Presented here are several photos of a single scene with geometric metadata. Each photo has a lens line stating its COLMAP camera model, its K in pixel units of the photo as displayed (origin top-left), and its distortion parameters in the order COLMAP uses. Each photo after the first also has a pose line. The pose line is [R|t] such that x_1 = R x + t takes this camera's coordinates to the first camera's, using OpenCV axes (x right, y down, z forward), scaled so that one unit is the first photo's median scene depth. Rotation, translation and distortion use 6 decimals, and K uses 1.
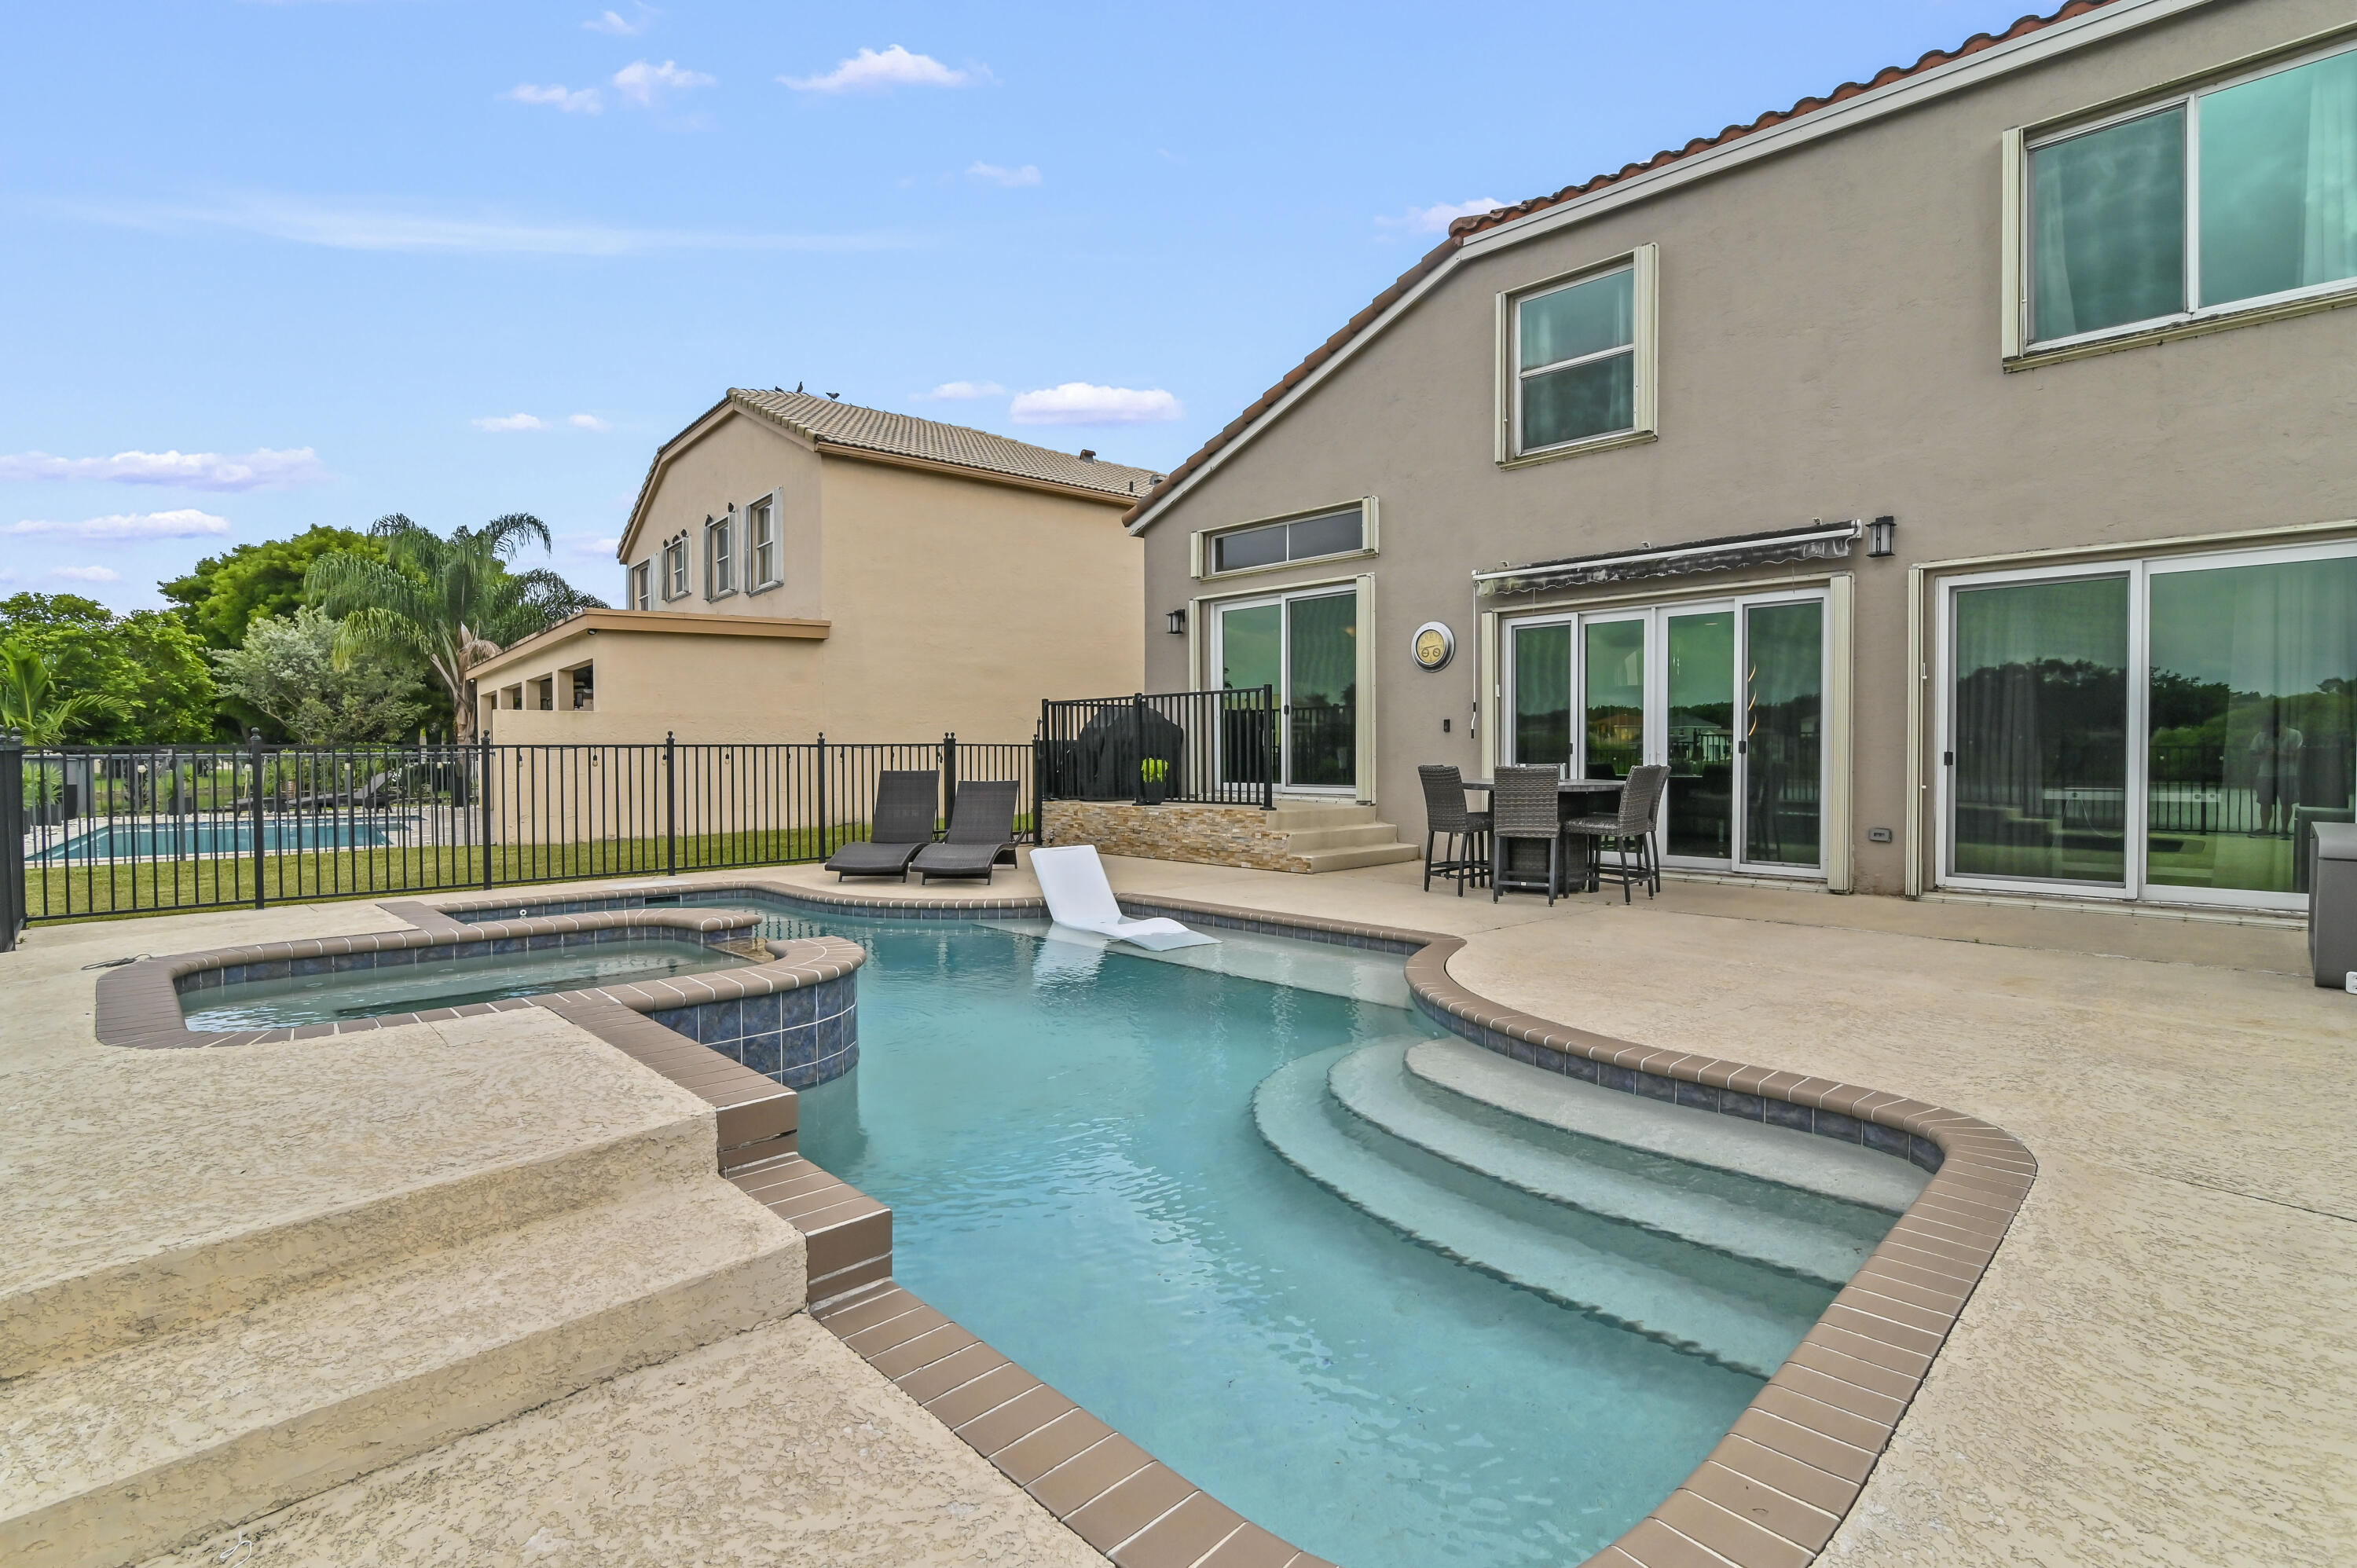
lens RADIAL K [[1085.5, 0, 1209.5], [0, 1085.5, 793.1], [0, 0, 1]] dist [-0.018869, 0.002907]
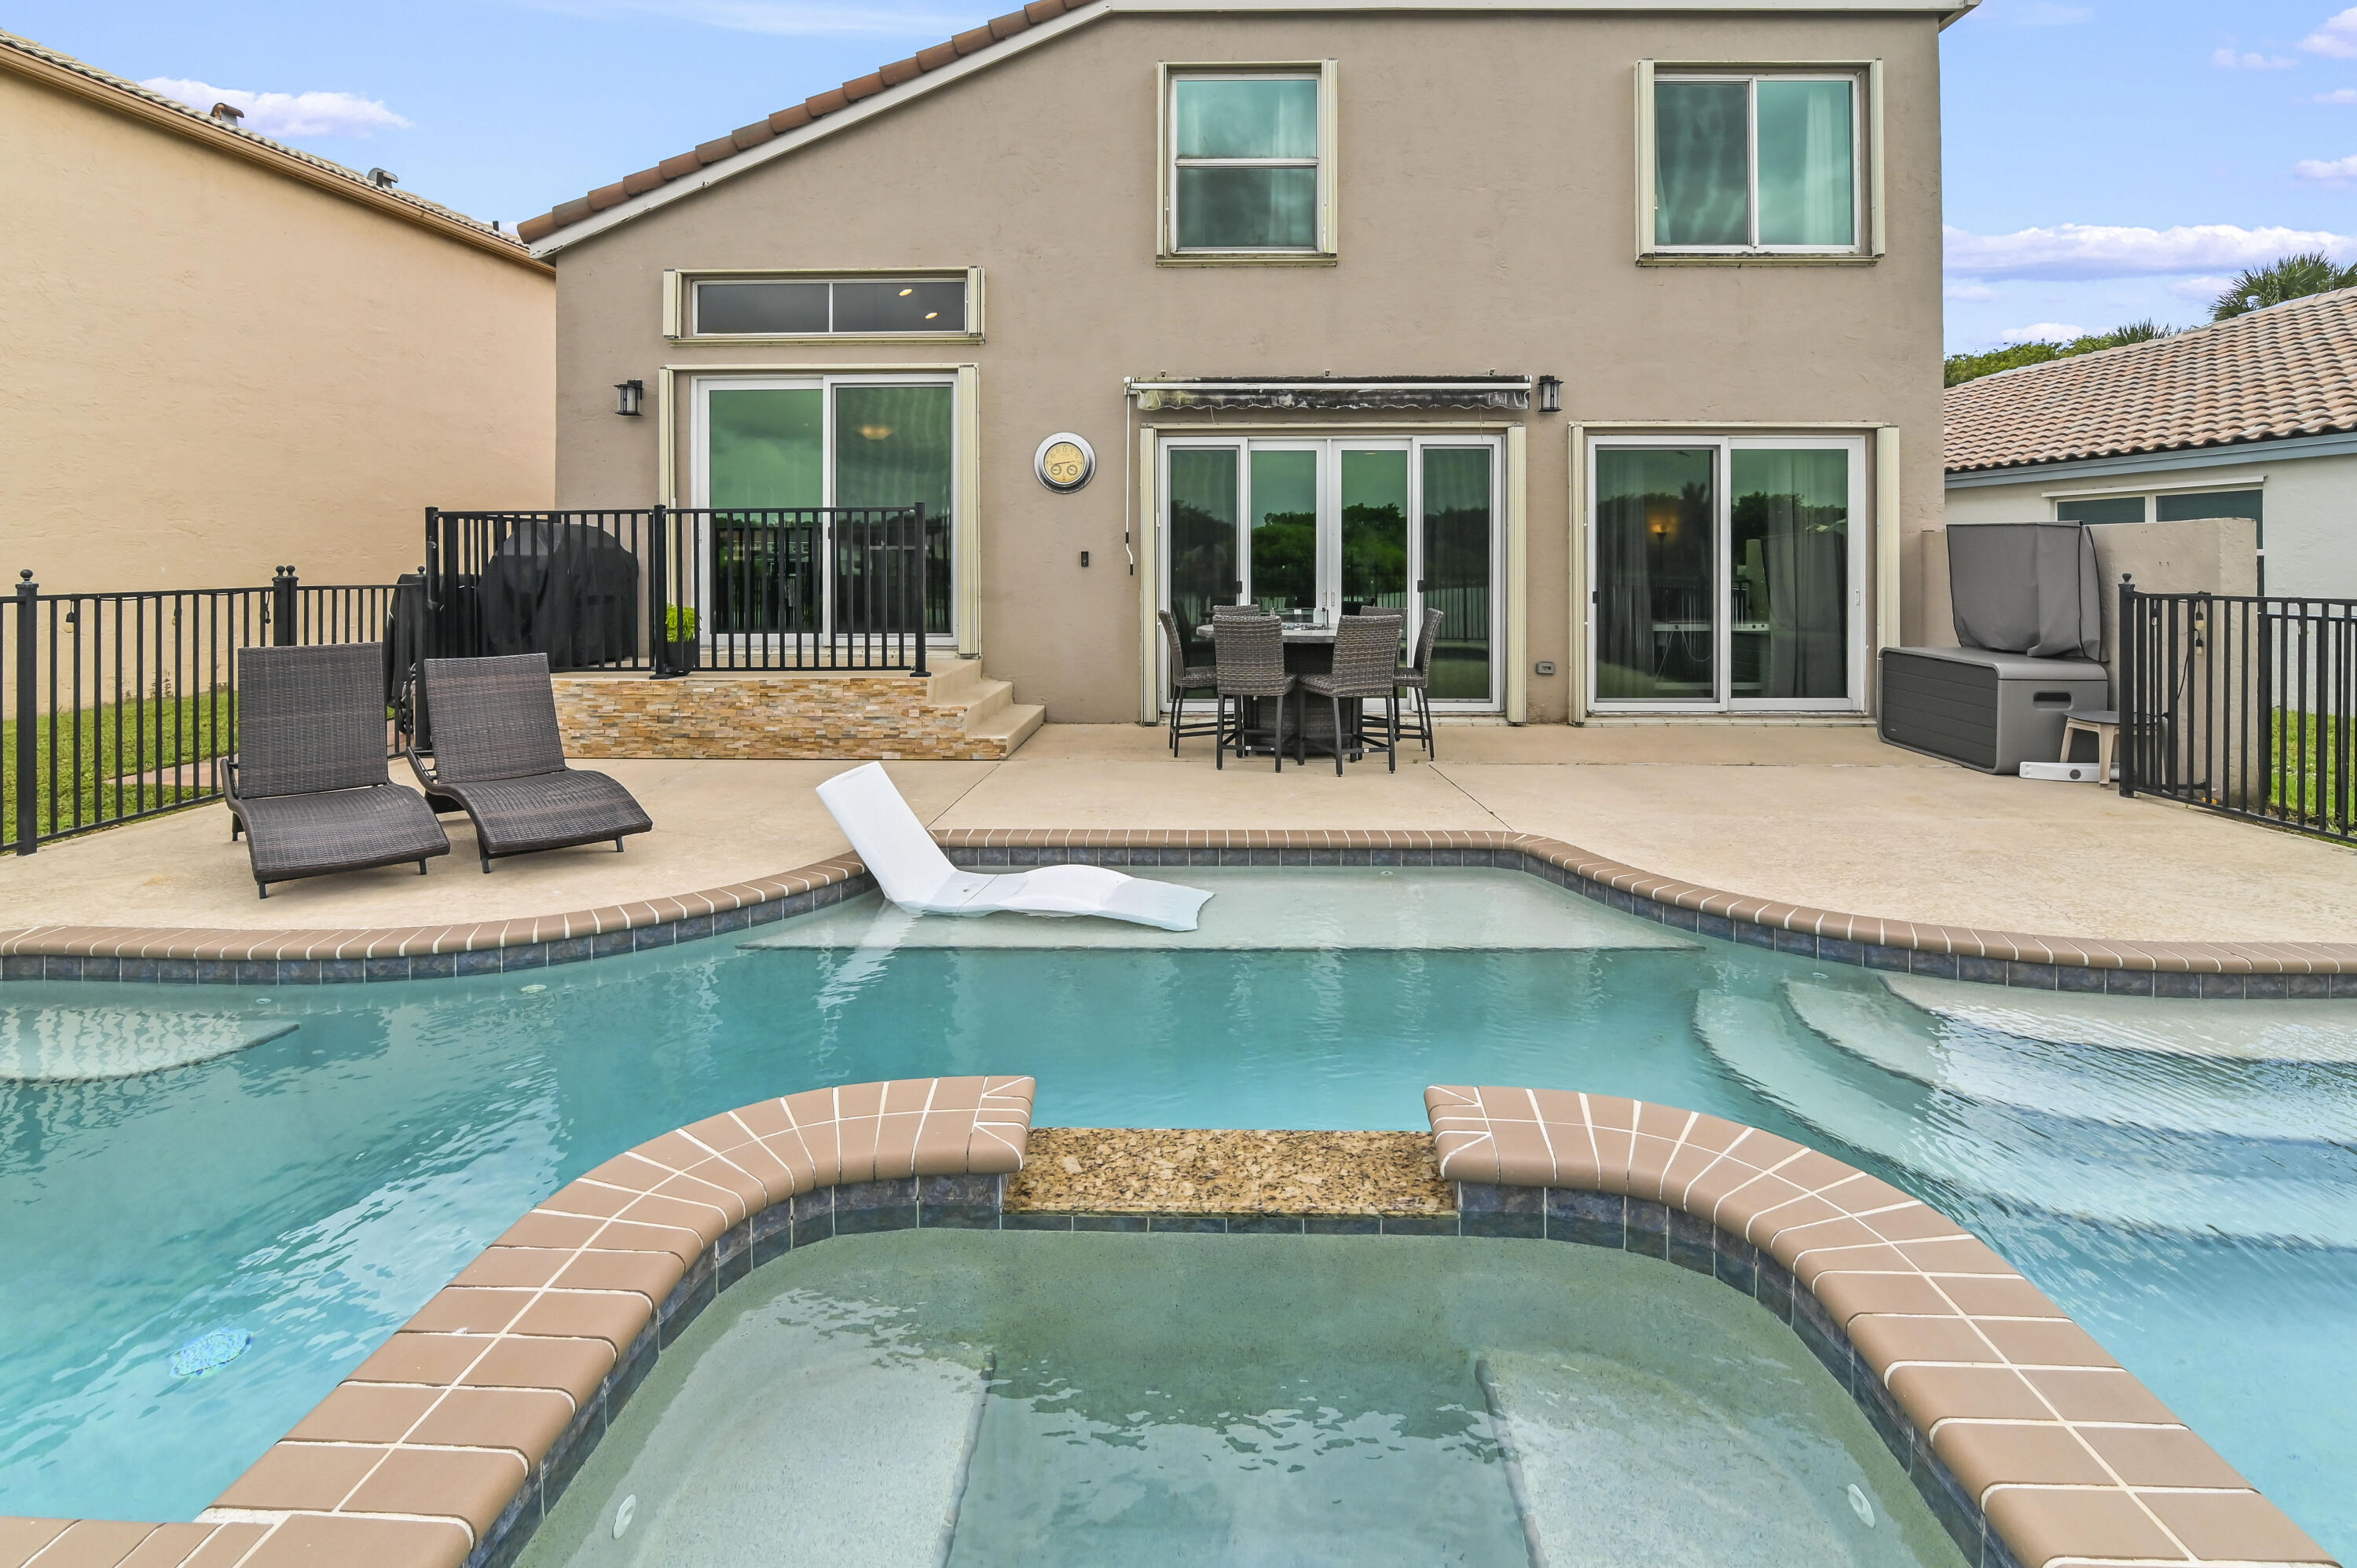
lens RADIAL K [[1142.4, 0, 1192.5], [0, 1142.4, 582.2], [0, 0, 1]] dist [-0.022182, 0.001367]
pose [[0.731660, -0.010167, 0.681594, -0.336235], [0.024336, 0.999641, -0.011213, -0.034808], [-0.681236, 0.024791, 0.731644, 0.323543]]
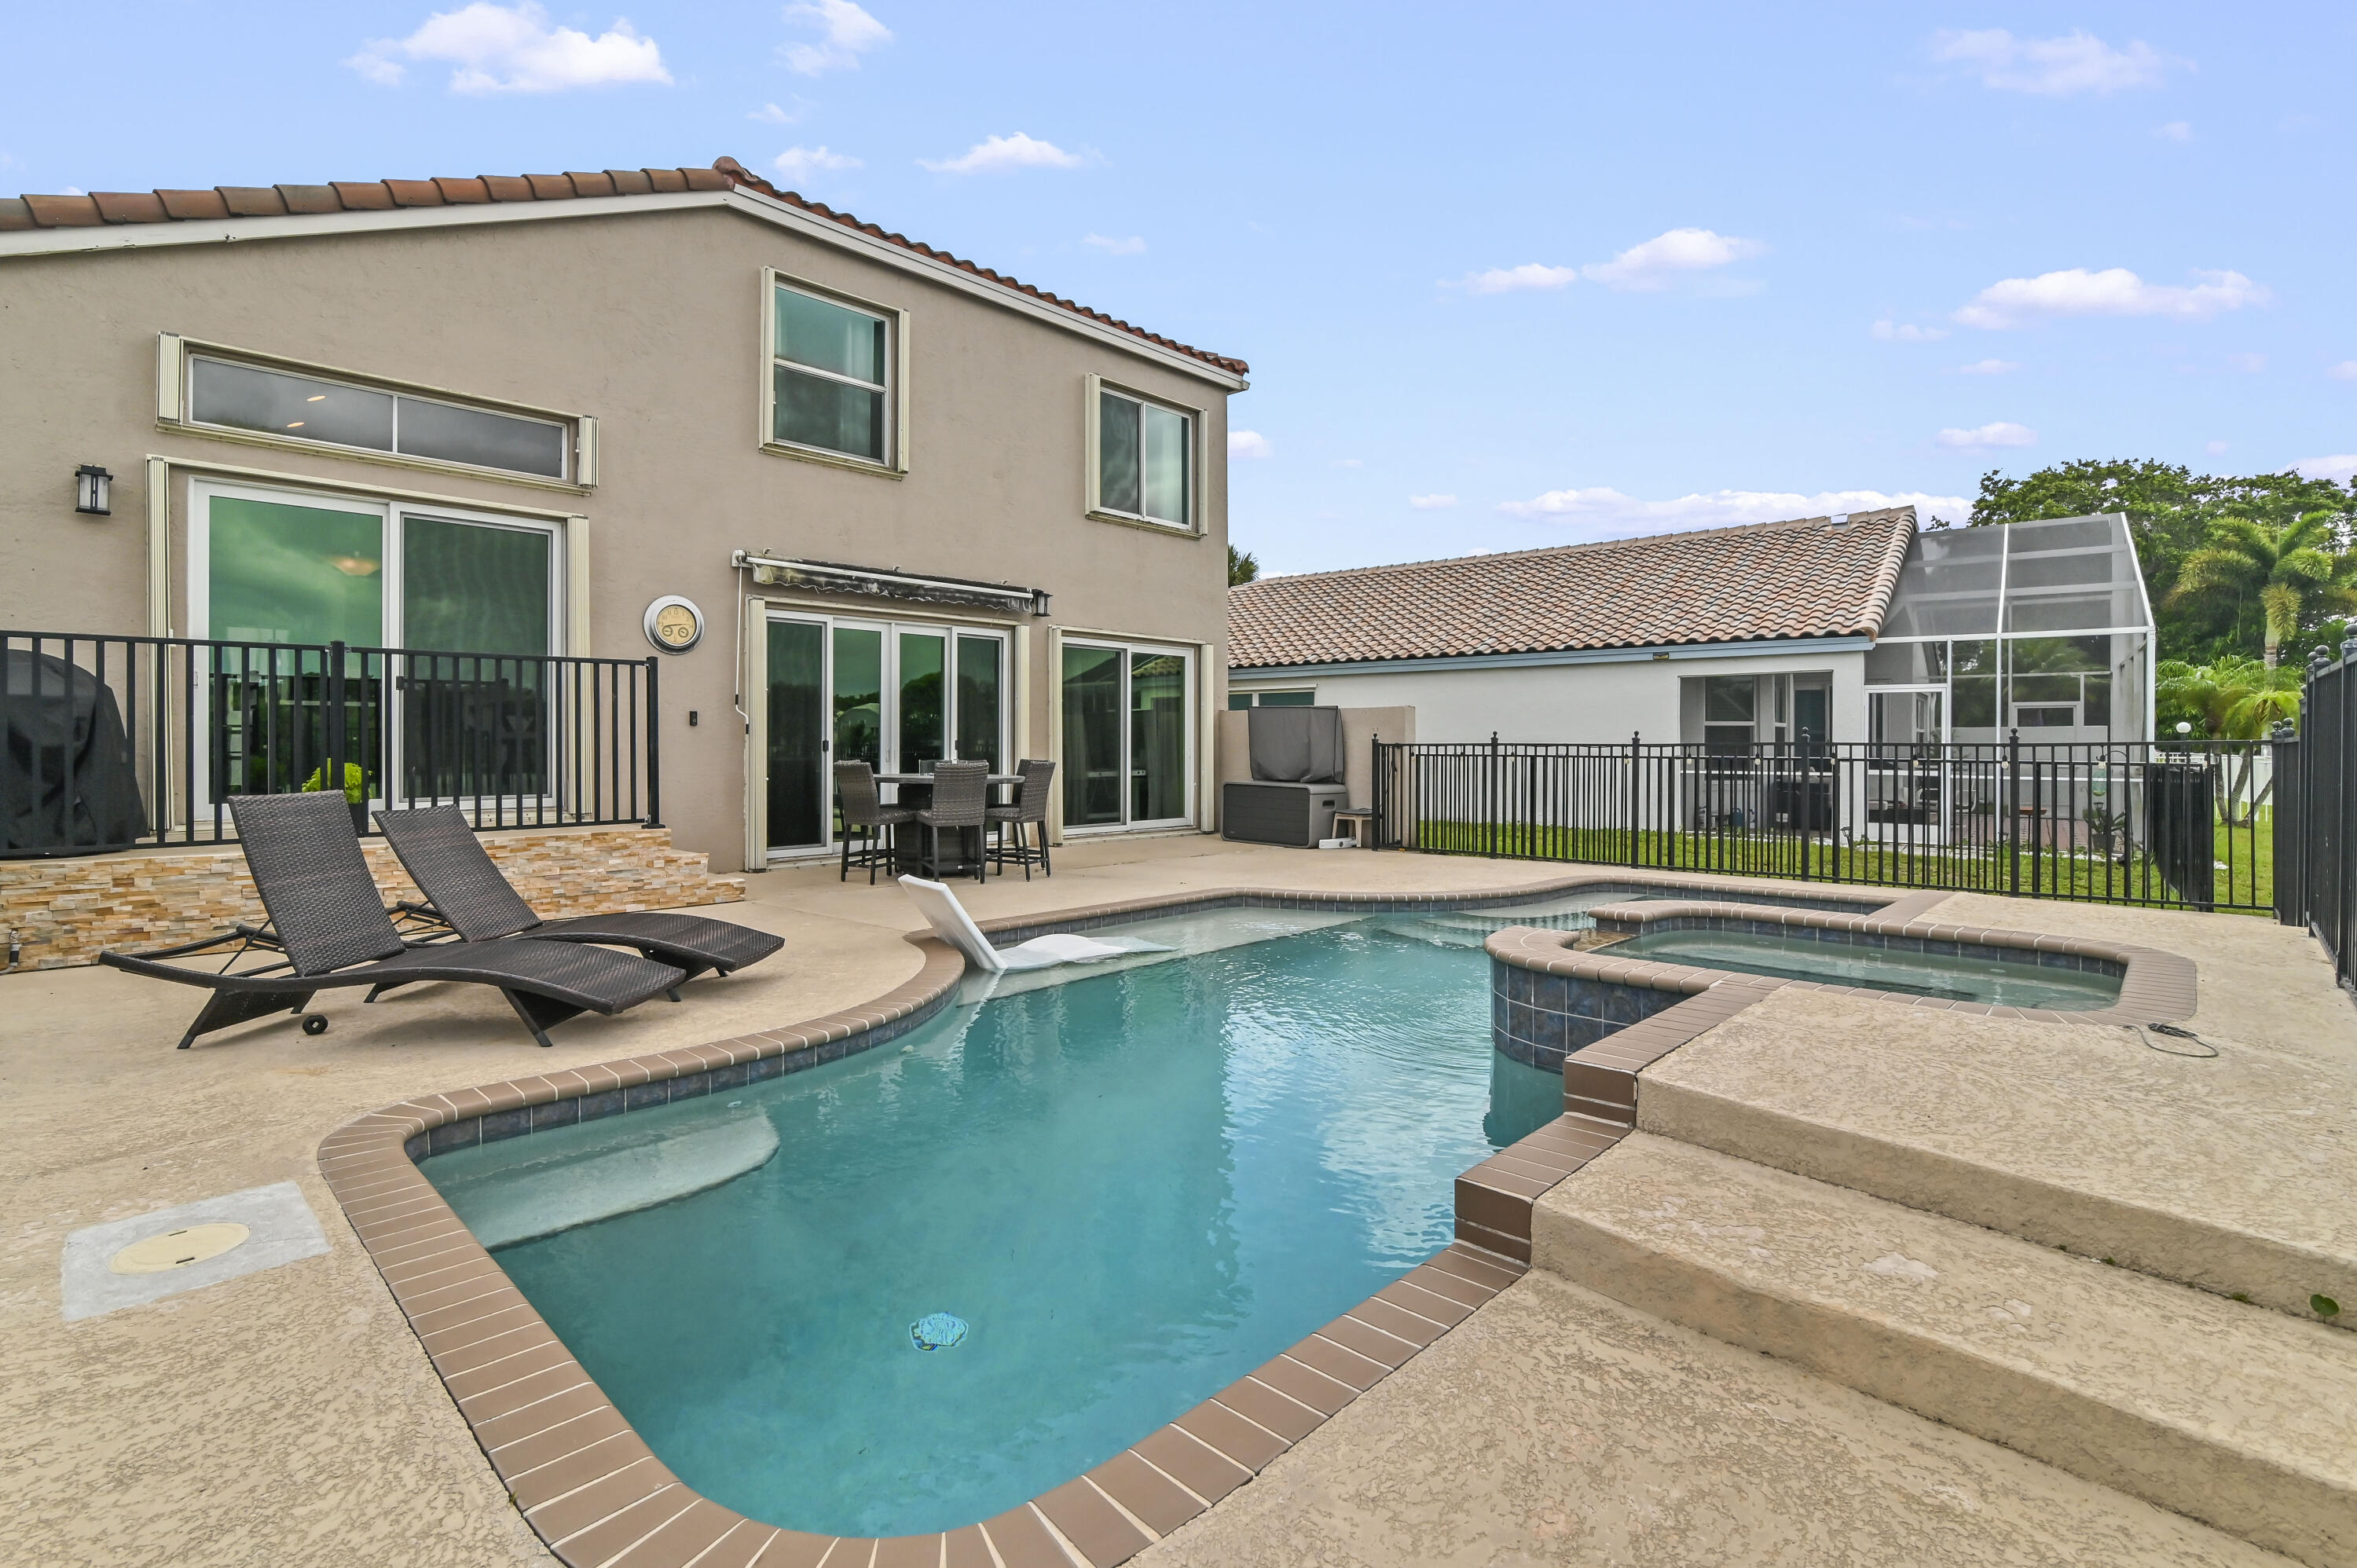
lens RADIAL K [[1085.5, 0, 1158.3], [0, 1085.5, 765.8], [0, 0, 1]] dist [-0.018869, 0.002907]
pose [[0.004723, -0.015110, 0.999875, -0.683772], [0.038457, 0.999149, 0.014917, -0.024636], [-0.999249, 0.038382, 0.005301, 0.664497]]
